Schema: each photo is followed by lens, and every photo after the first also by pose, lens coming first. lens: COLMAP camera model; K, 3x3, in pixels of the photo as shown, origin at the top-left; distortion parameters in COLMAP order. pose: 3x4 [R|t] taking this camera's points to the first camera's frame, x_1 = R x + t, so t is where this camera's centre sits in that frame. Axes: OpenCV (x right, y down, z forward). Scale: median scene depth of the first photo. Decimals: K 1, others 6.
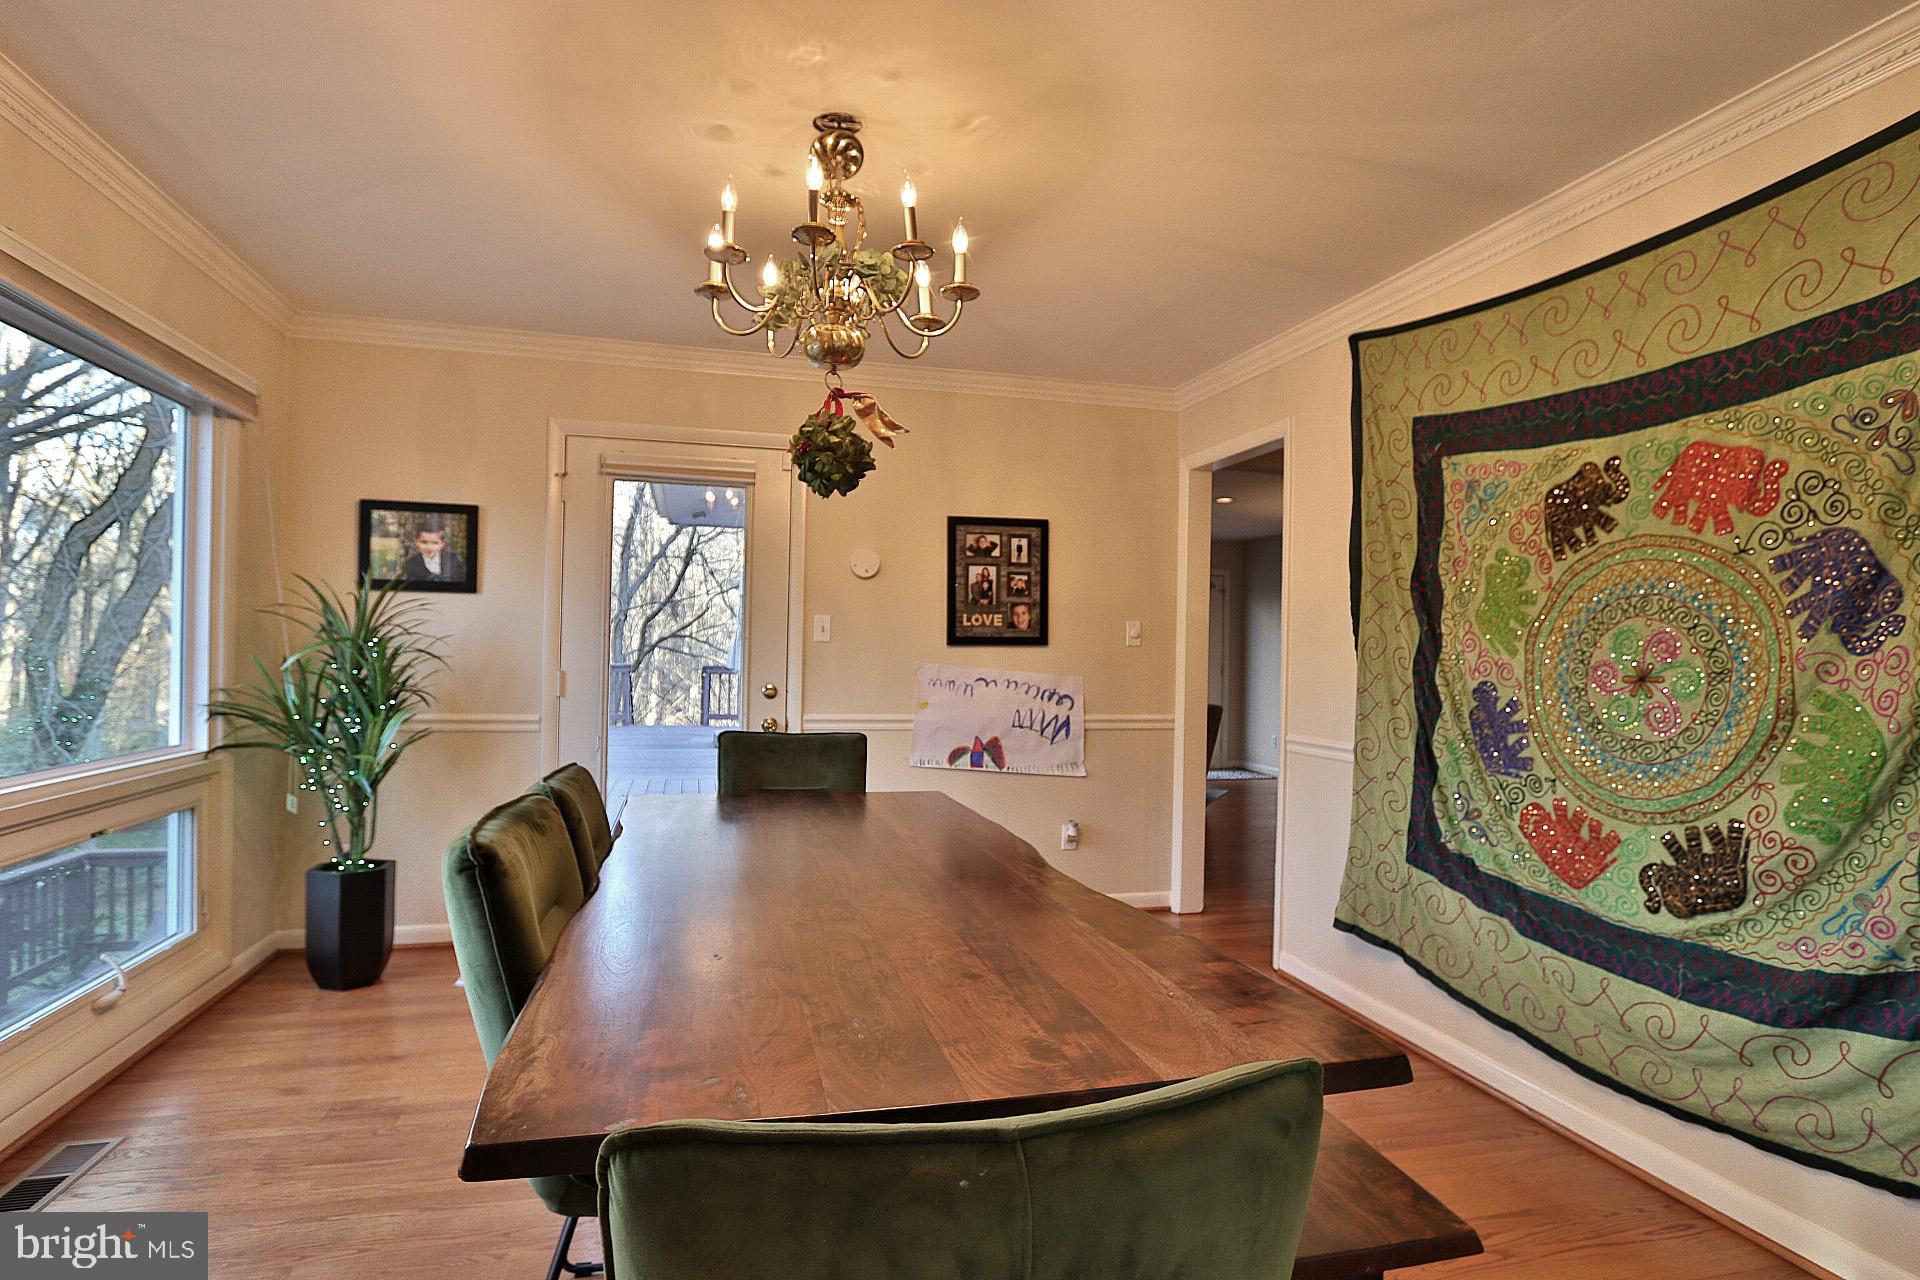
lens RADIAL K [[992.9, 0, 954.3], [0, 992.9, 643.9], [0, 0, 1]] dist [-0.021308, 0.004100]
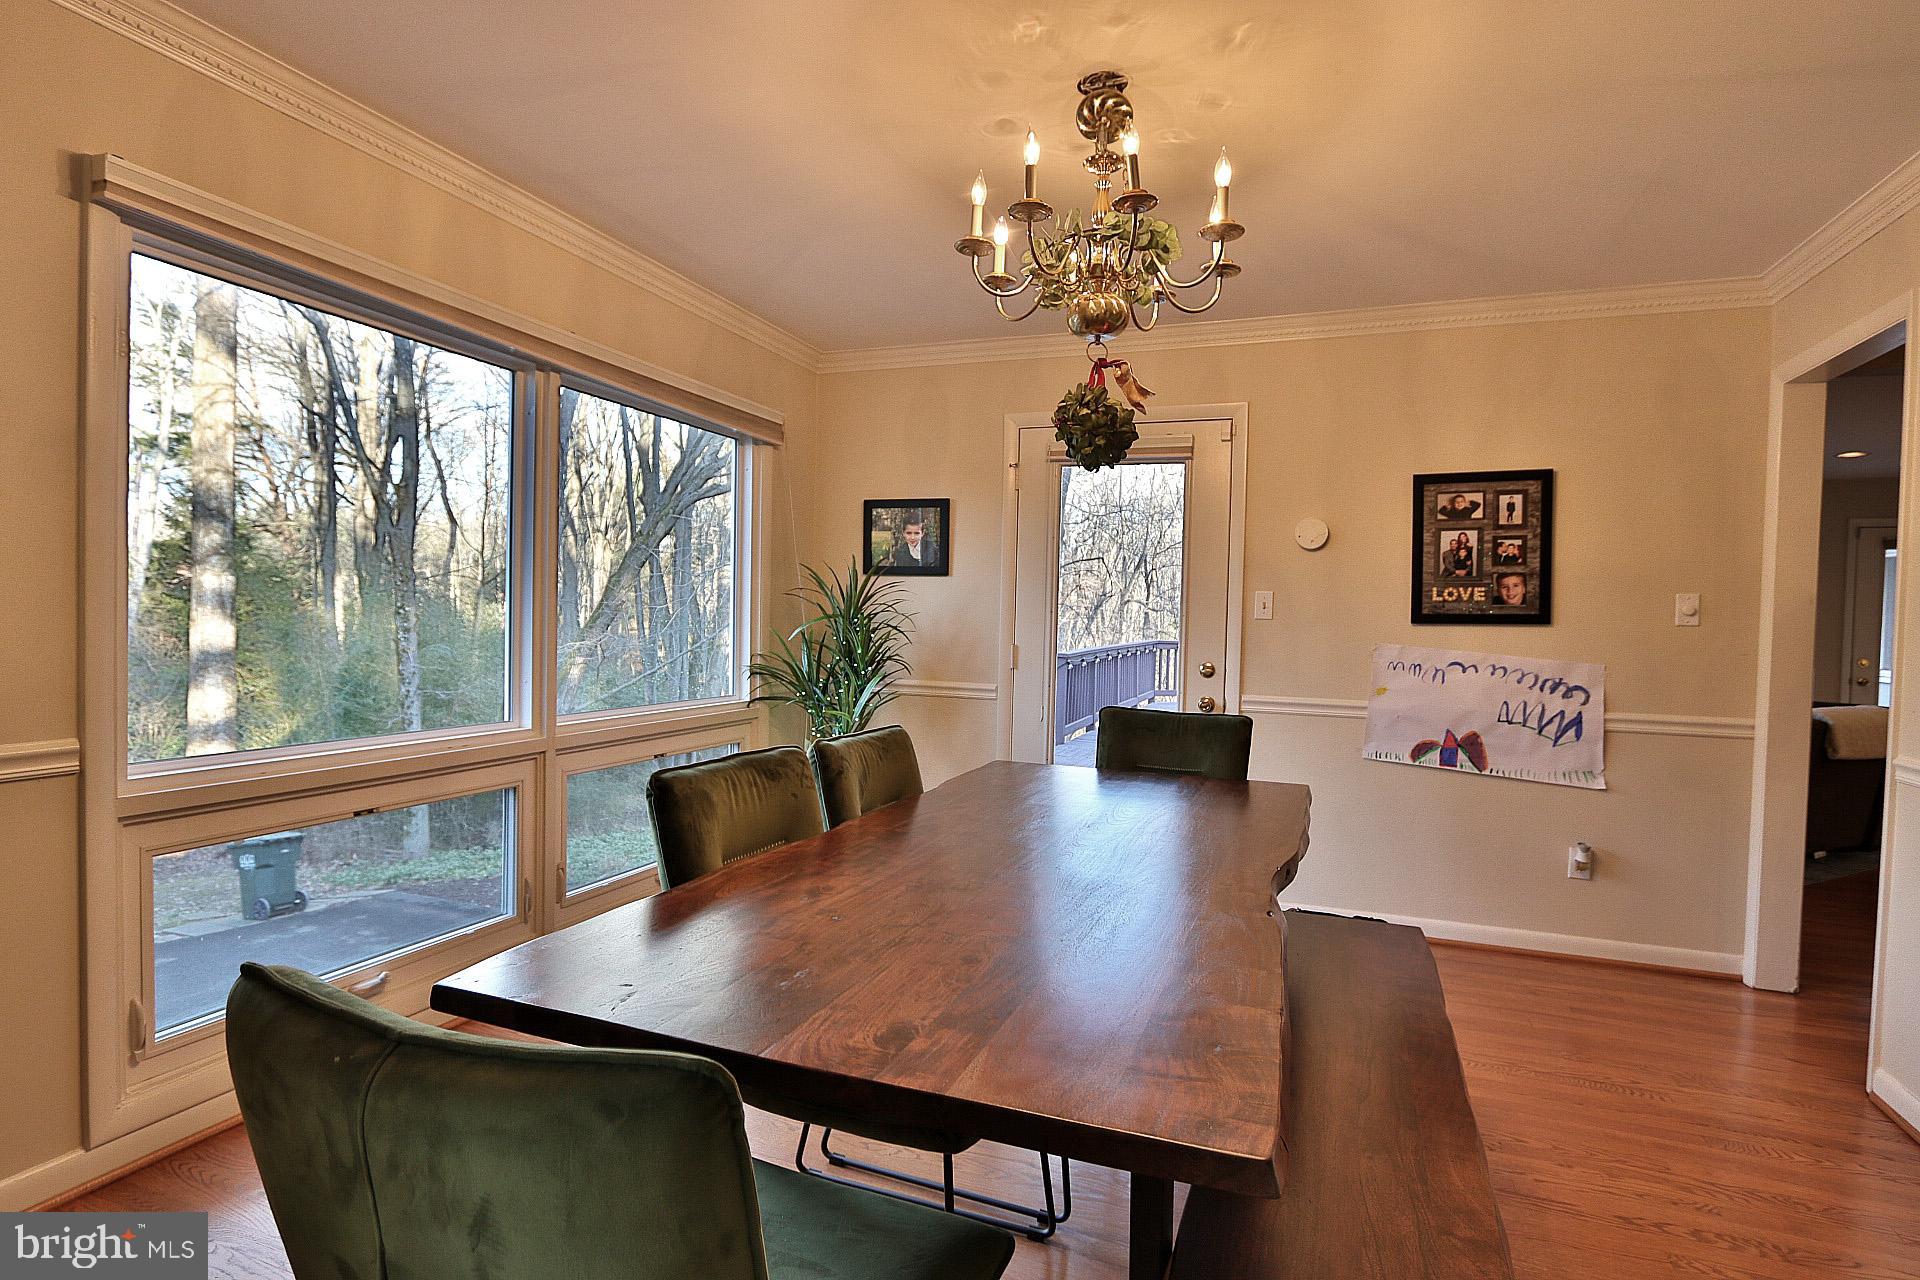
lens RADIAL K [[992.9, 0, 950.4], [0, 992.9, 641.5], [0, 0, 1]] dist [-0.021308, 0.004100]
pose [[0.811798, 0.015759, -0.583726, 0.171112], [-0.004255, 0.999769, 0.021074, 0.000411], [0.583923, -0.014625, 0.811677, 0.060642]]
